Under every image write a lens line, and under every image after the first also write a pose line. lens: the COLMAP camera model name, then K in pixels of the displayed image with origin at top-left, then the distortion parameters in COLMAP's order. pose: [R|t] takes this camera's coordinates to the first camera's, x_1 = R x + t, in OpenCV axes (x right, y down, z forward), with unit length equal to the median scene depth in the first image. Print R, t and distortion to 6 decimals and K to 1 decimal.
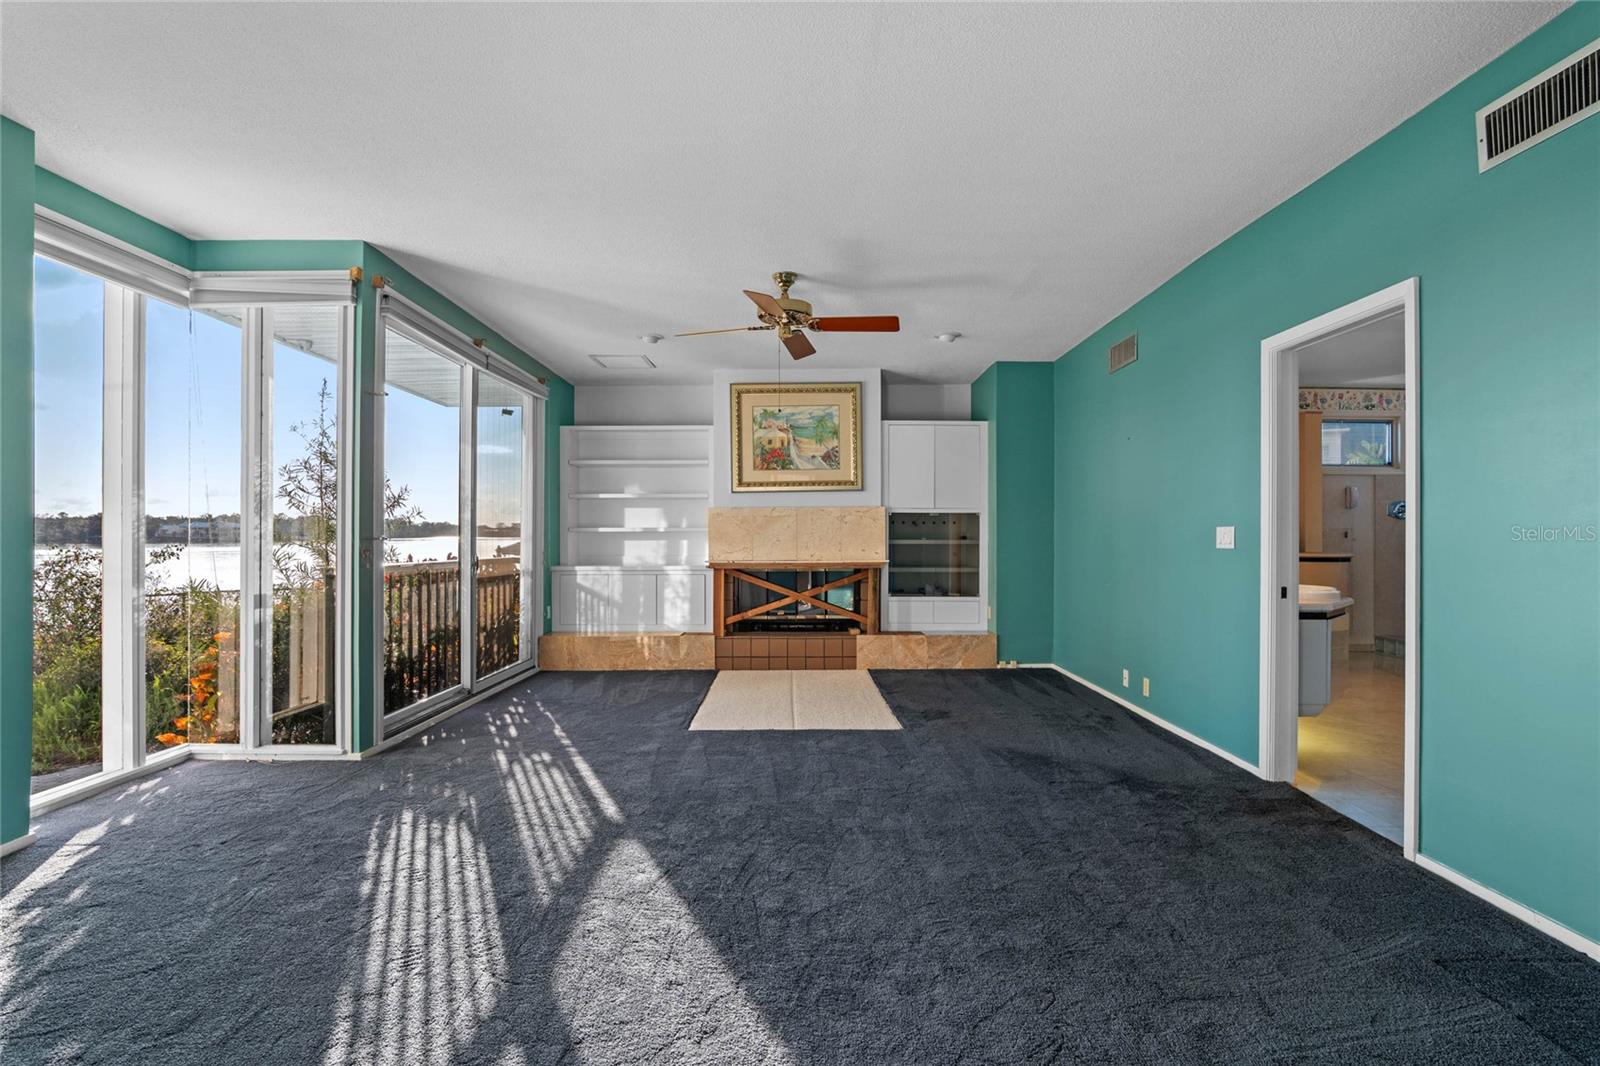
lens RADIAL K [[737.5, 0, 793.3], [0, 737.5, 533.2], [0, 0, 1]] dist [-0.012764, 0.001232]
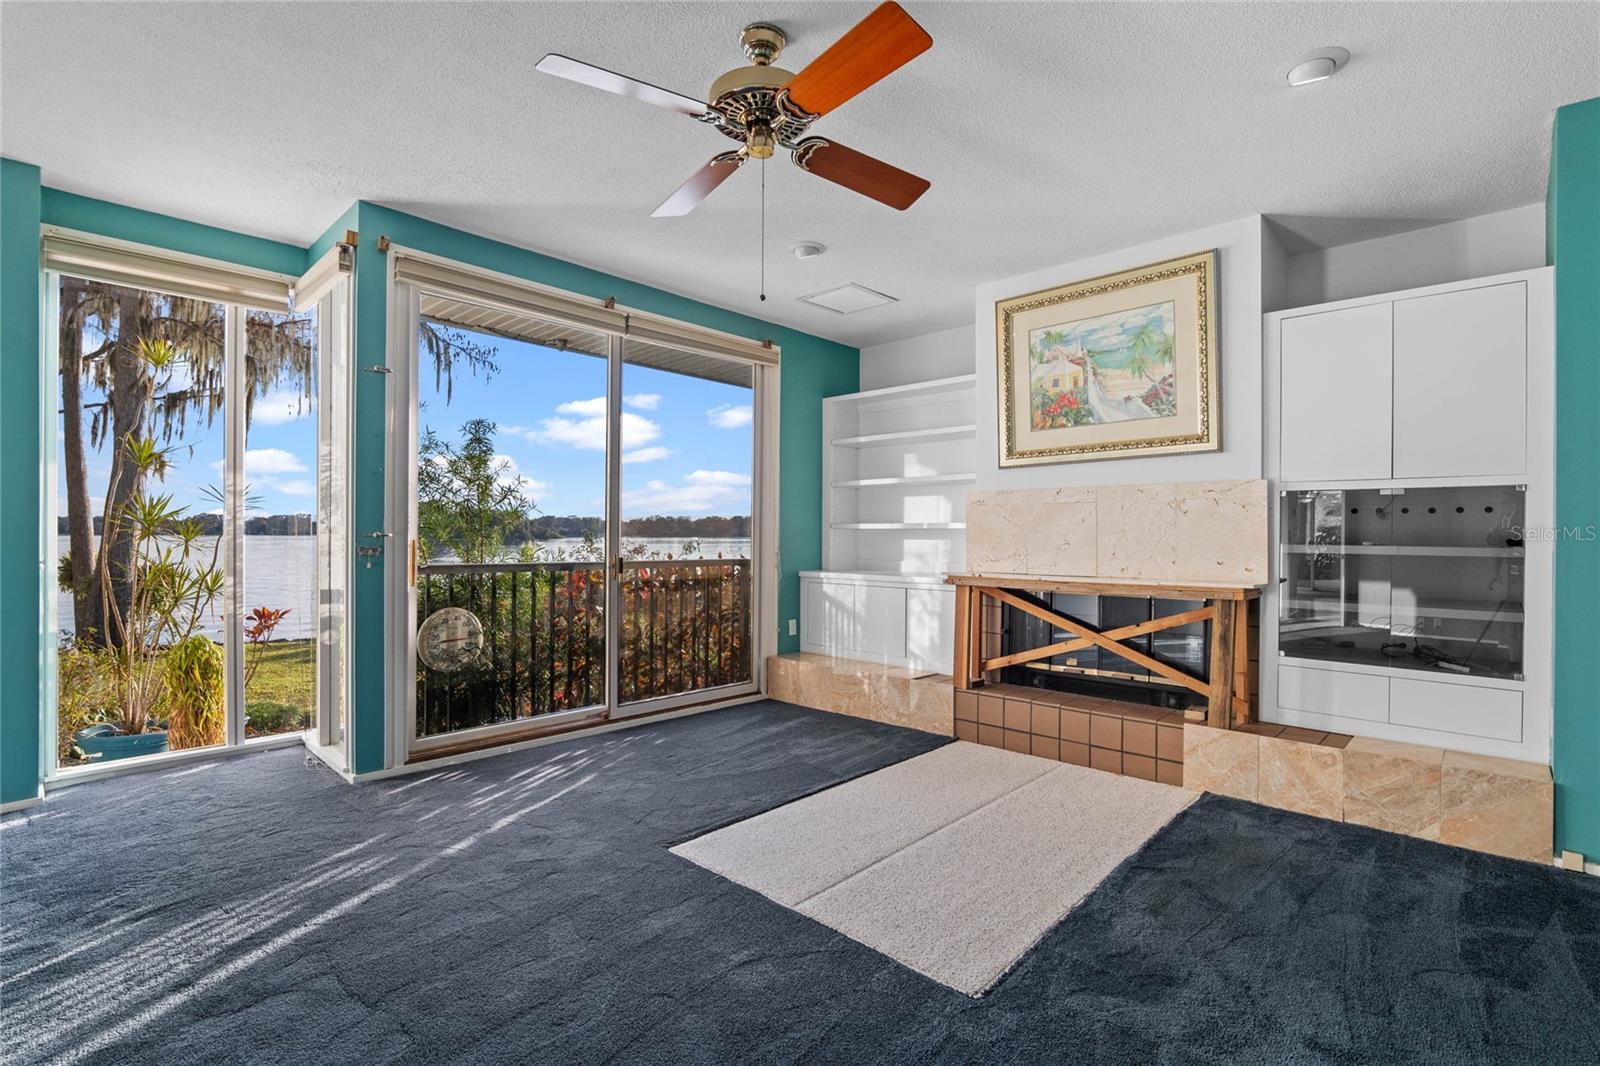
lens RADIAL K [[737.5, 0, 809.0], [0, 737.5, 531.4], [0, 0, 1]] dist [-0.012764, 0.001232]
pose [[0.735840, 0.002770, -0.677150, 0.234541], [-0.003752, 0.999993, 0.000013, 0.001047], [0.677145, 0.002531, 0.735845, 0.408822]]
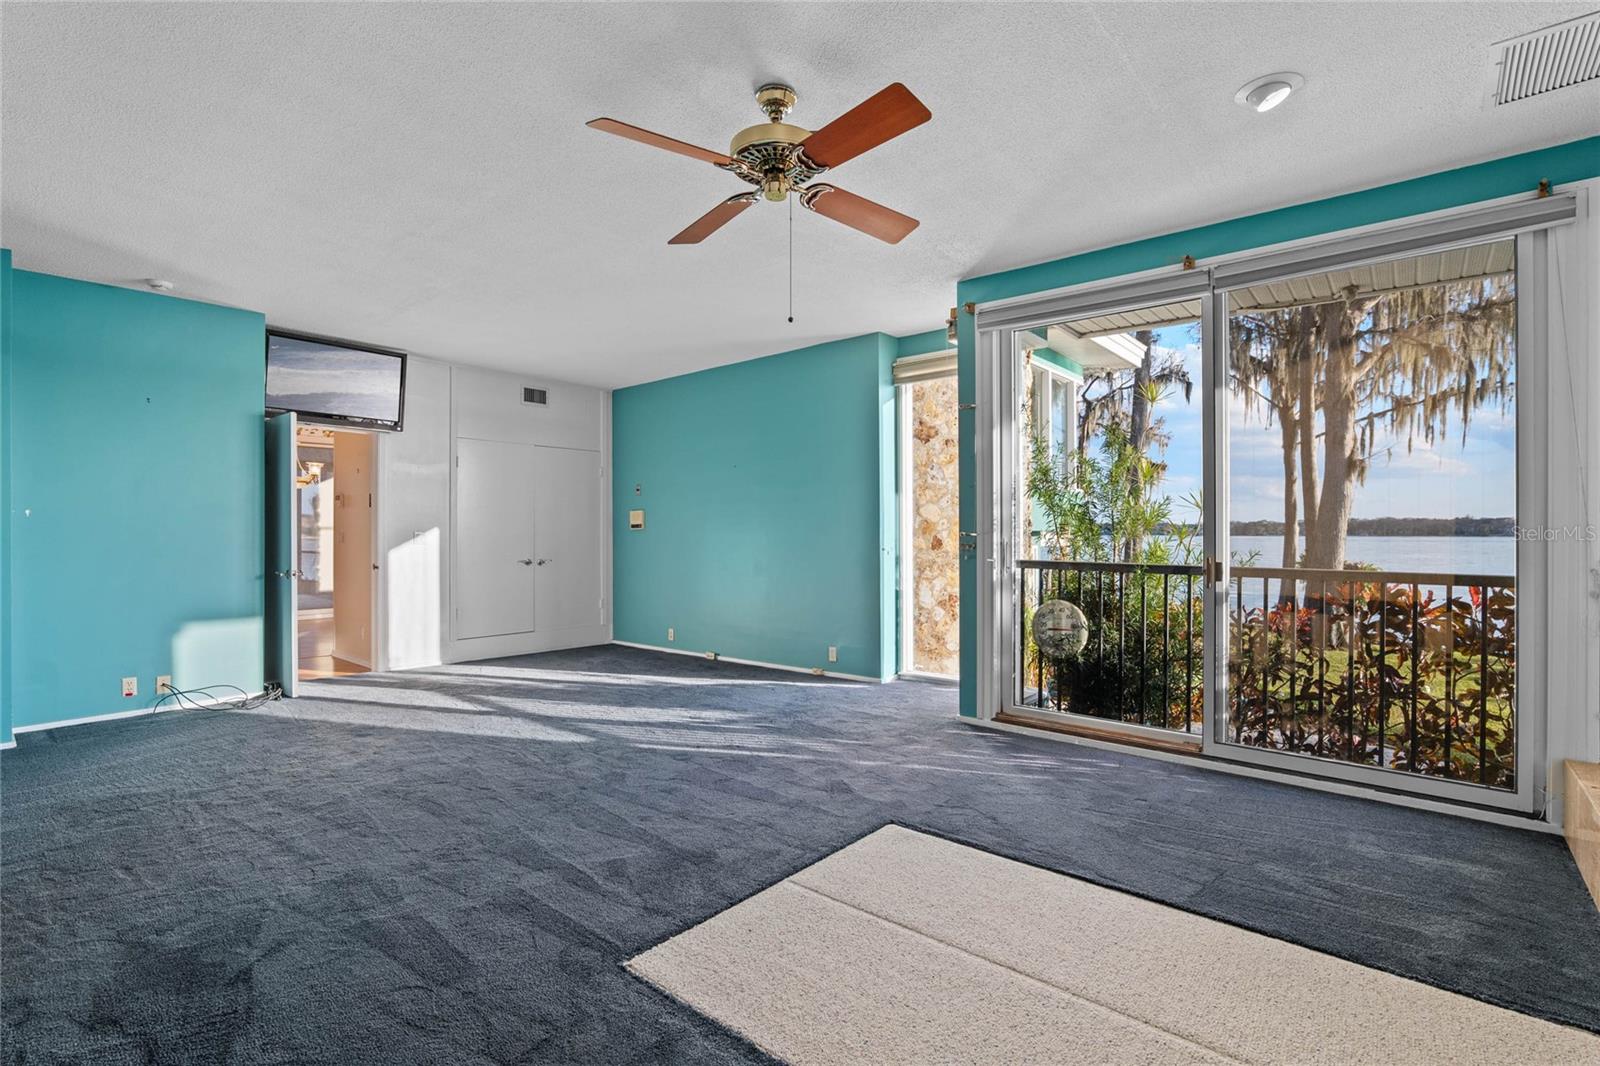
lens RADIAL K [[737.5, 0, 804.3], [0, 737.5, 530.4], [0, 0, 1]] dist [-0.012764, 0.001232]
pose [[-0.631141, 0.000311, -0.775668, 0.275443], [0.001509, 0.999999, -0.000827, 0.001657], [0.775667, -0.001693, -0.631140, 0.881895]]
